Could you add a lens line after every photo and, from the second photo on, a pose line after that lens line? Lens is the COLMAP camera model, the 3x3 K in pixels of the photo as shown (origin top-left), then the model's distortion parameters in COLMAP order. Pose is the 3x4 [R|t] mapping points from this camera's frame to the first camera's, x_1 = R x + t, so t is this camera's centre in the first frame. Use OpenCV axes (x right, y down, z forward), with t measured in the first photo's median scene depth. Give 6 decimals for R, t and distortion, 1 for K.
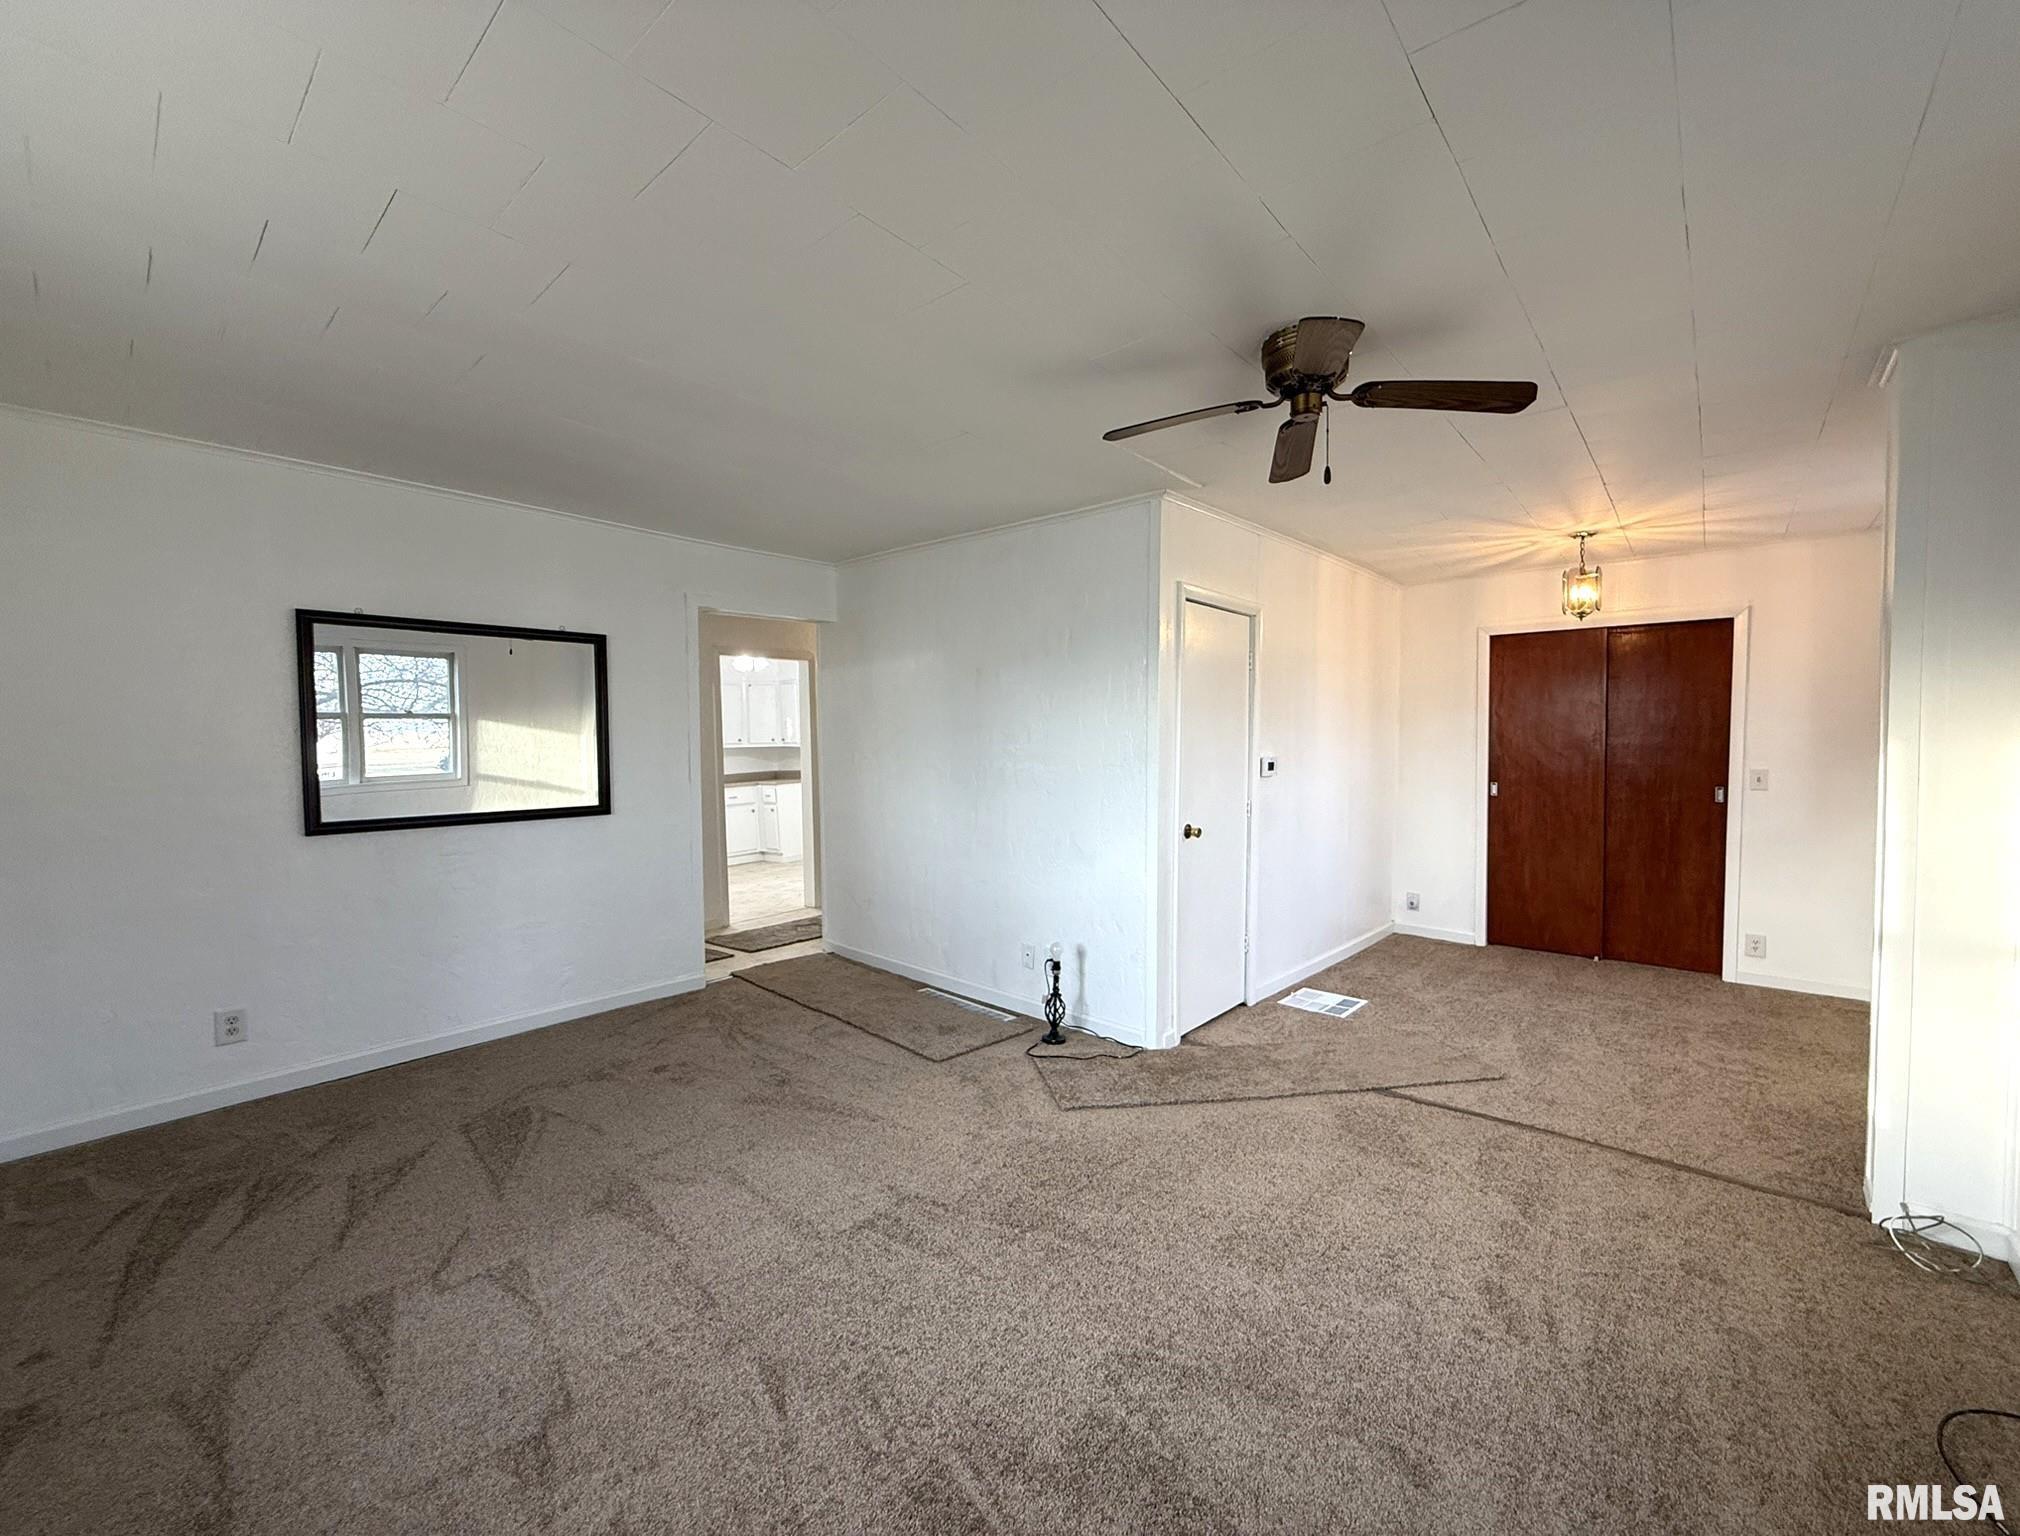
lens RADIAL K [[813.9, 0, 1014.3], [0, 813.9, 768.5], [0, 0, 1]] dist [-0.001741, 0.000429]
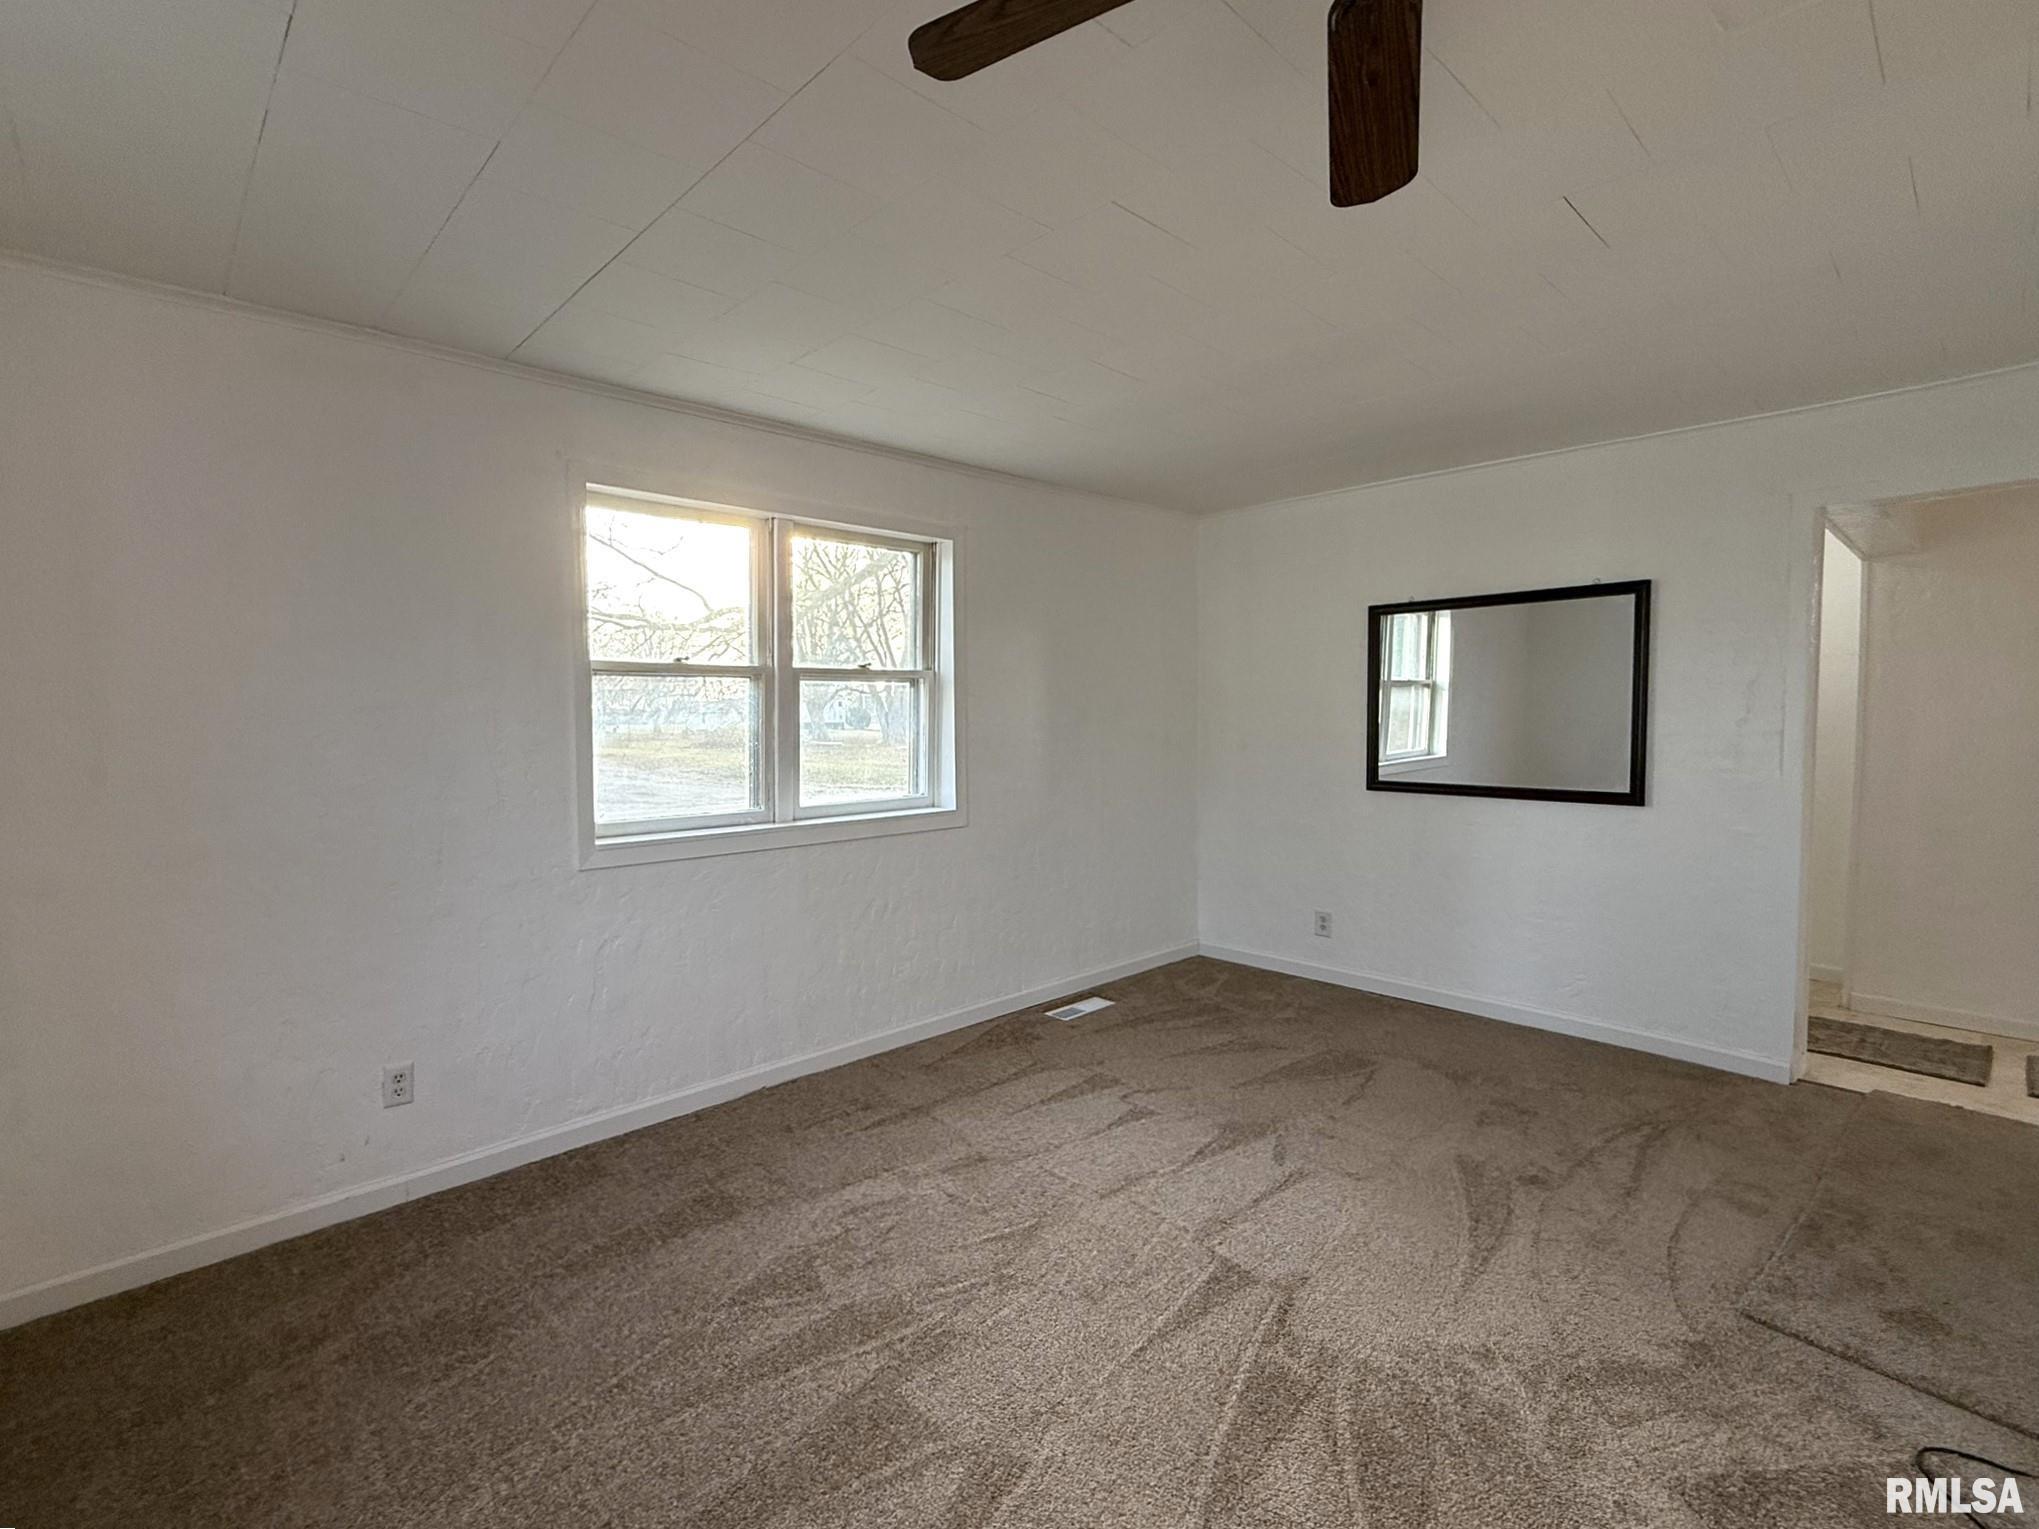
lens RADIAL K [[941.1, 0, 1027.5], [0, 941.1, 764.4], [0, 0, 1]] dist [-0.005182, -0.000077]
pose [[-0.094605, 0.066155, -0.993314, 0.571090], [-0.028276, 0.997208, 0.069108, -0.037684], [0.995113, 0.034625, -0.092470, 0.590131]]
